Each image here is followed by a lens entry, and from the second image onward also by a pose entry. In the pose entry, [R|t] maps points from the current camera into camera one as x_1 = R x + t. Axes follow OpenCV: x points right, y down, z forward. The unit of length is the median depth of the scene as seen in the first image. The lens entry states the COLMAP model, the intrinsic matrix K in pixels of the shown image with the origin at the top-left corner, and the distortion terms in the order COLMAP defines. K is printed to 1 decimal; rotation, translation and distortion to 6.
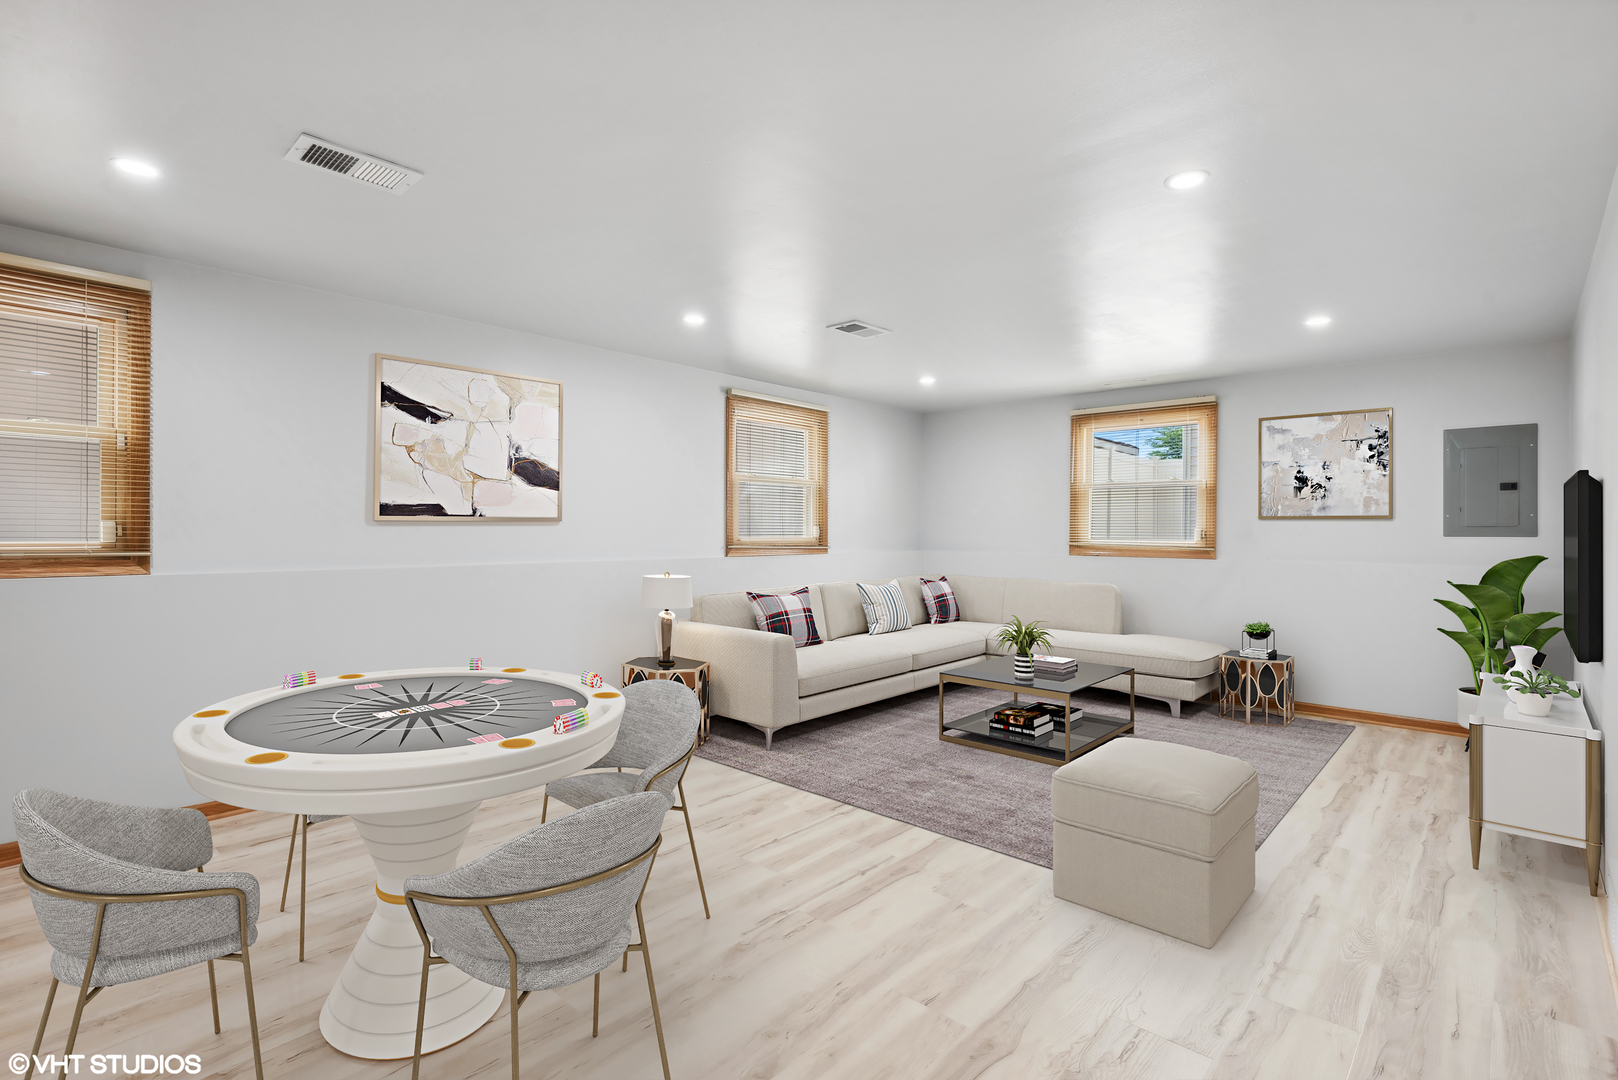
lens RADIAL K [[777.0, 0, 811.6], [0, 777.0, 532.6], [0, 0, 1]] dist [0.018754, -0.000499]
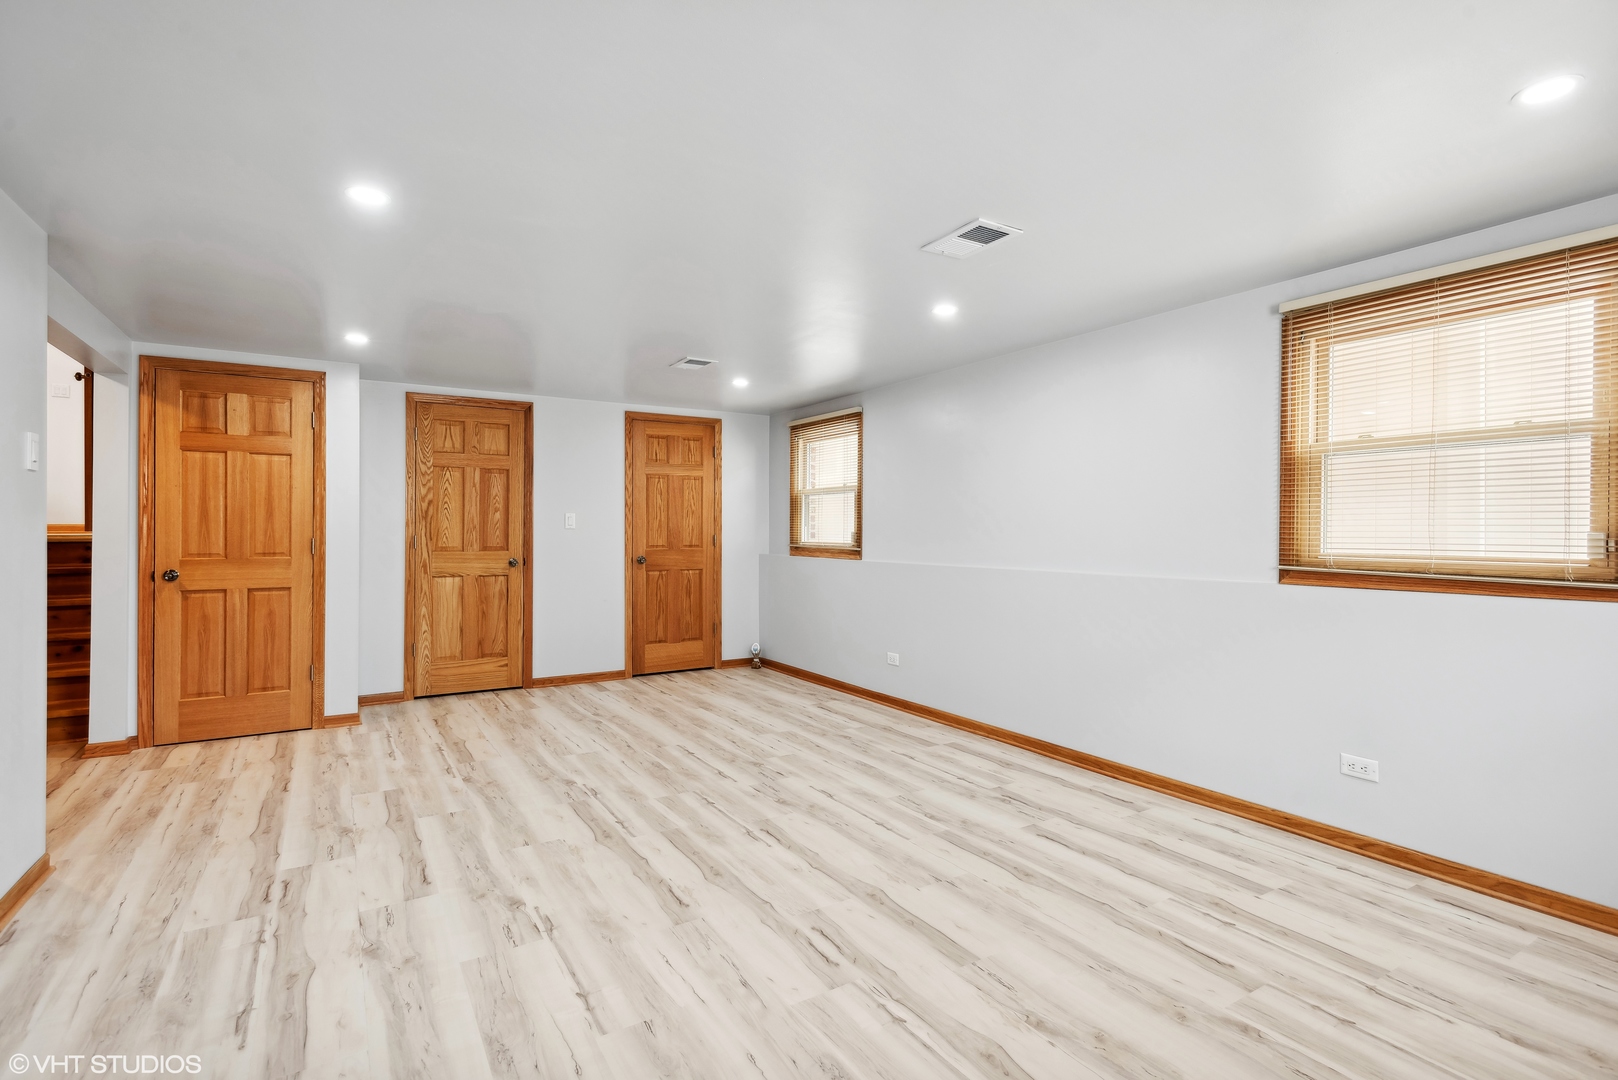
lens RADIAL K [[777.0, 0, 812.3], [0, 777.0, 536.1], [0, 0, 1]] dist [0.018754, -0.000499]
pose [[-0.281014, 0.000420, -0.959704, 1.231773], [-0.008053, 0.999964, 0.002796, -0.010184], [0.959670, 0.008514, -0.281000, 1.759912]]
